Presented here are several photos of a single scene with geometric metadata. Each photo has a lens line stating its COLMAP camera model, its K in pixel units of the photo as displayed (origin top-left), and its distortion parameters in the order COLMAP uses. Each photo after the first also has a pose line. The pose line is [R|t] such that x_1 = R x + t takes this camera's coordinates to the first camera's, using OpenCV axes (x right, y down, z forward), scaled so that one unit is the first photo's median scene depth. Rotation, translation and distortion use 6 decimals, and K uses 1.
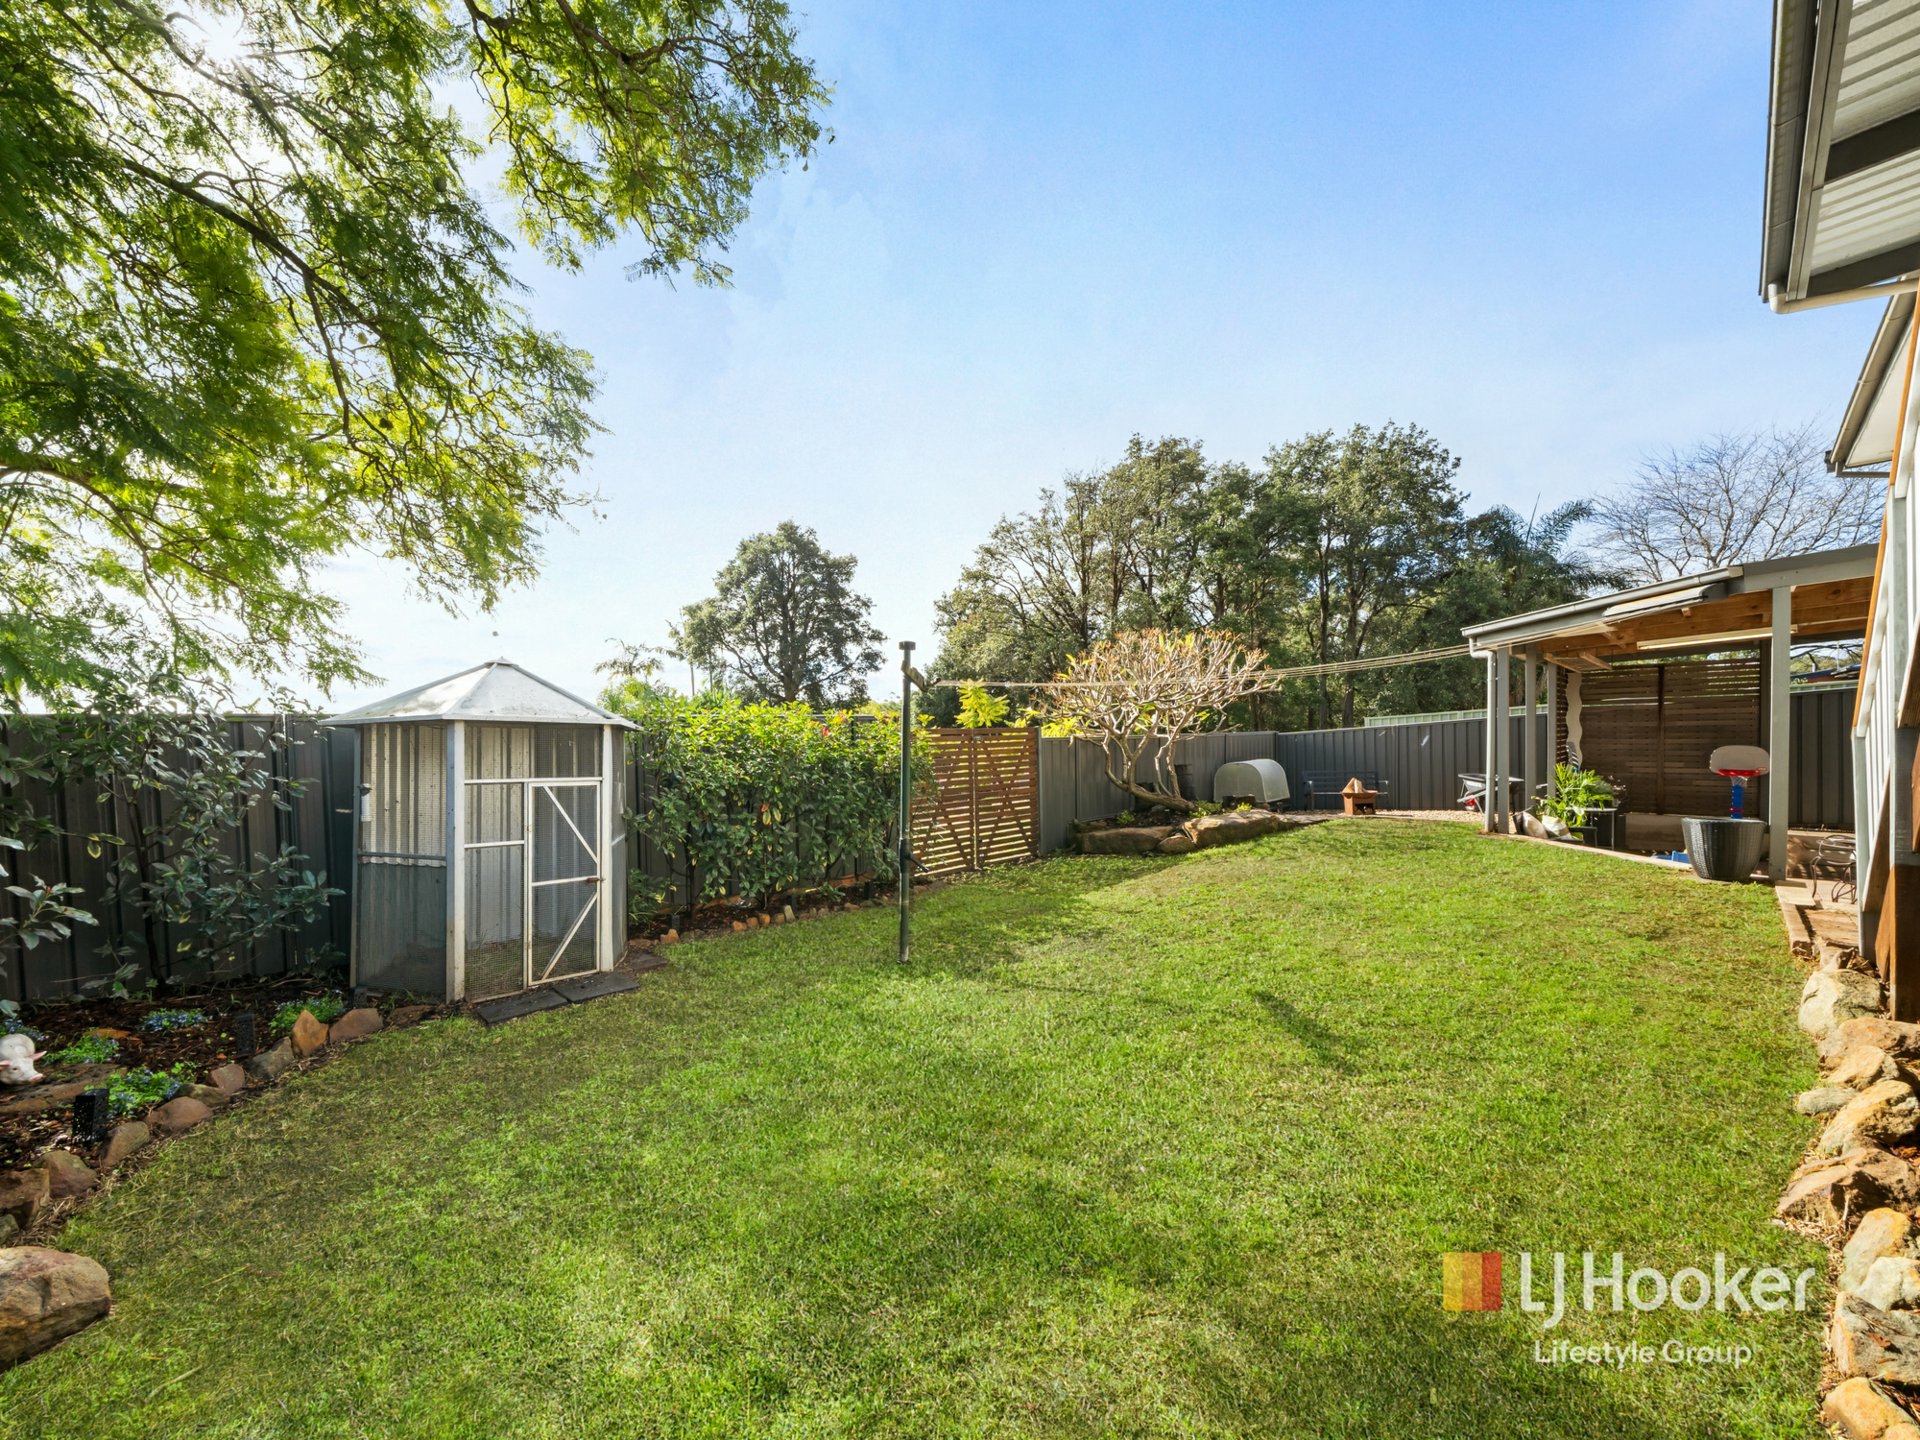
lens RADIAL K [[740.7, 0, 929.4], [0, 740.7, 726.7], [0, 0, 1]] dist [-0.000363, -0.000061]
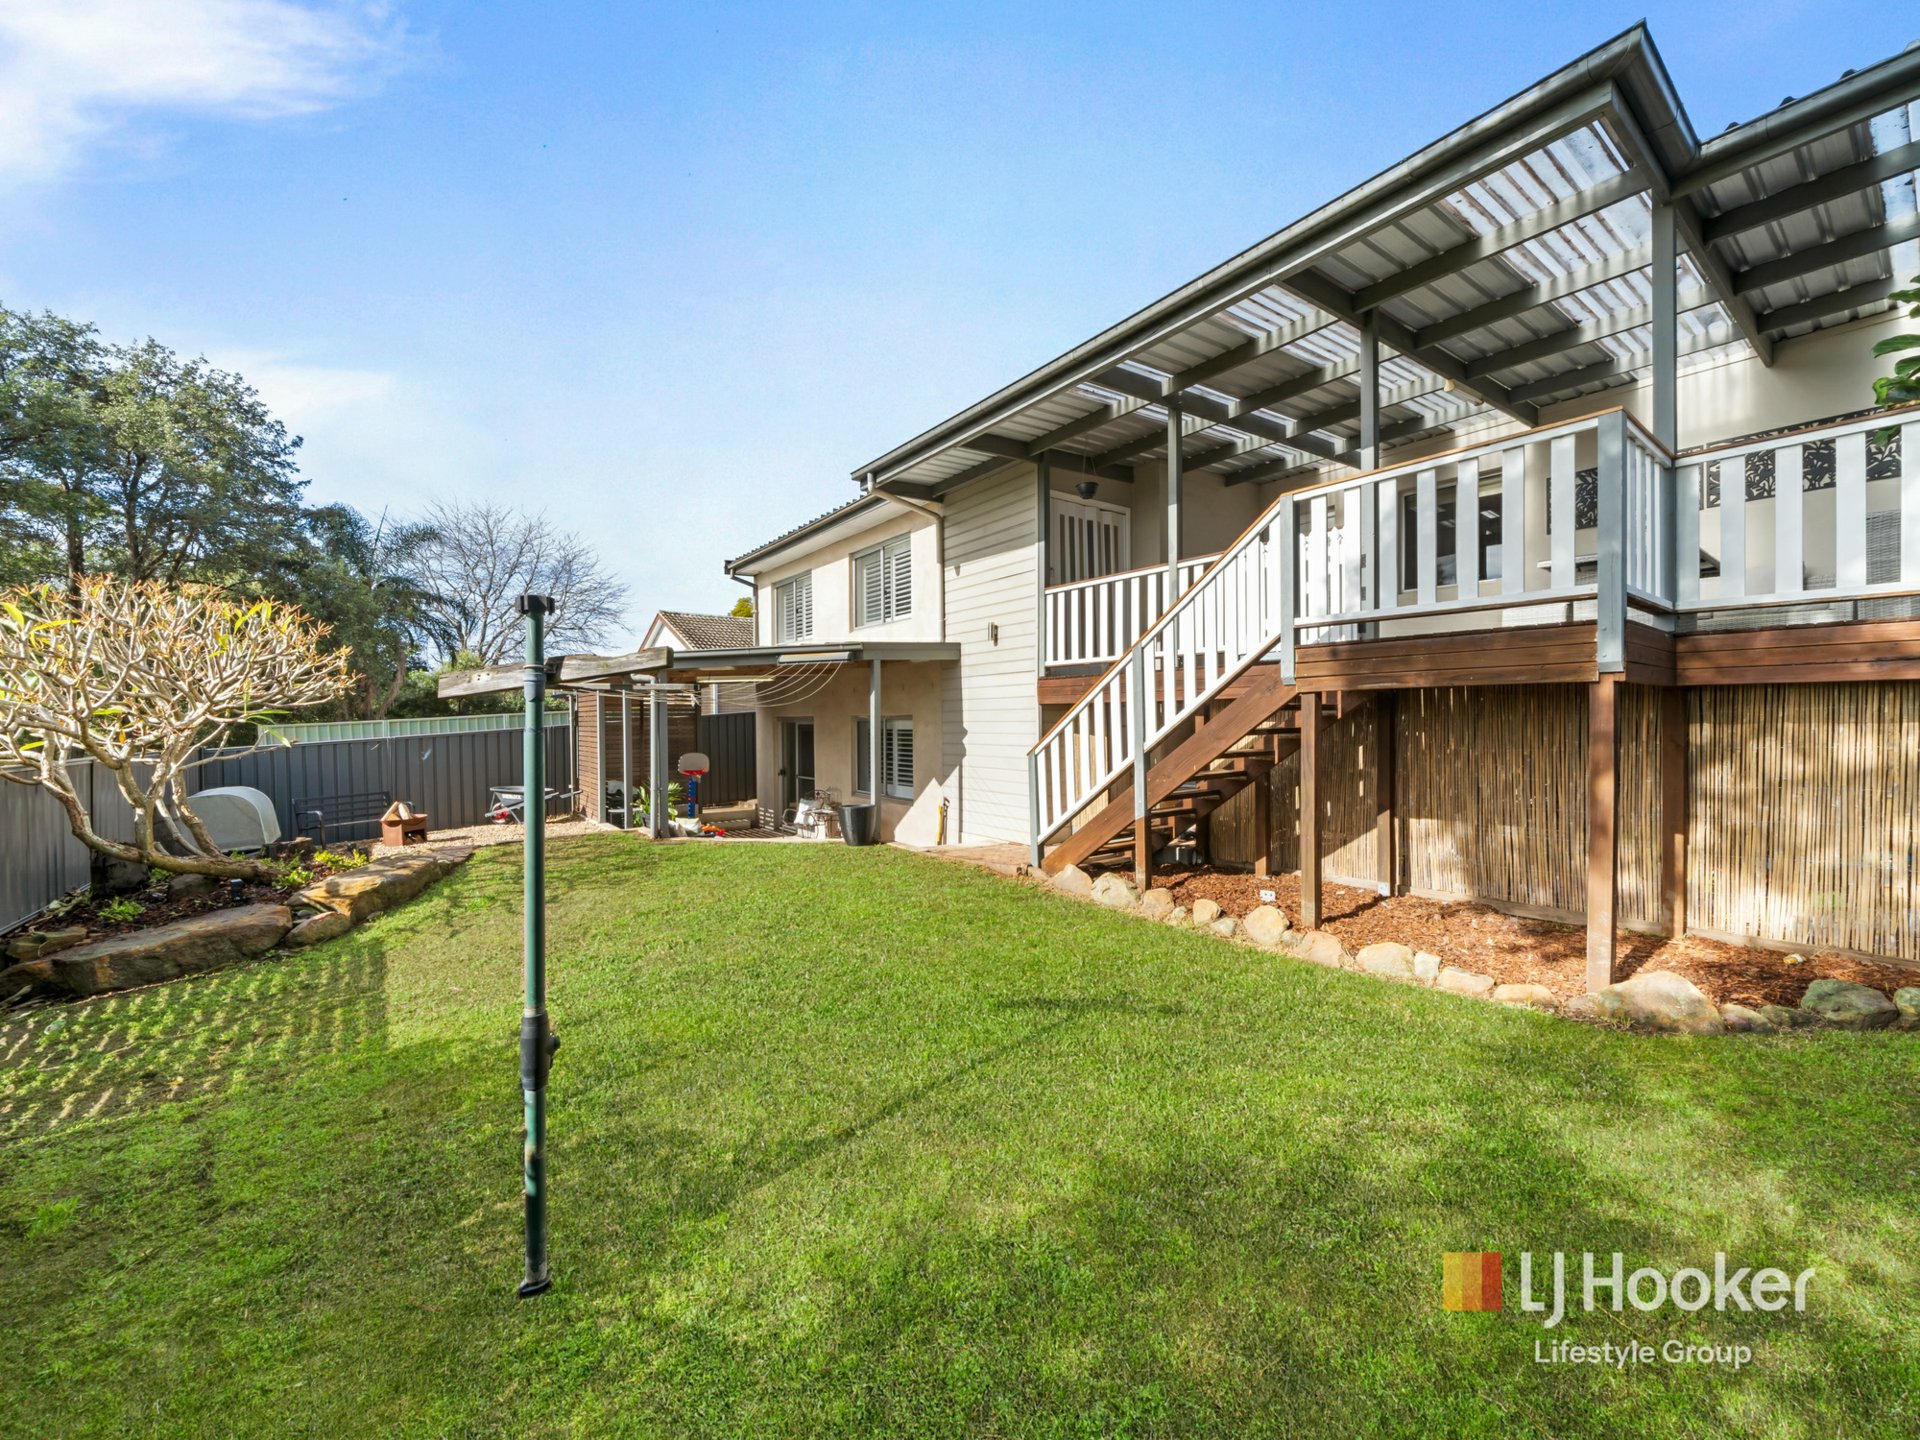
lens RADIAL K [[740.7, 0, 929.4], [0, 740.7, 726.7], [0, 0, 1]] dist [-0.000363, -0.000061]
pose [[0.125614, 0.010453, 0.992024, -0.188939], [-0.003739, 0.999942, -0.010063, -0.009900], [-0.992072, -0.002445, 0.125646, 0.287550]]
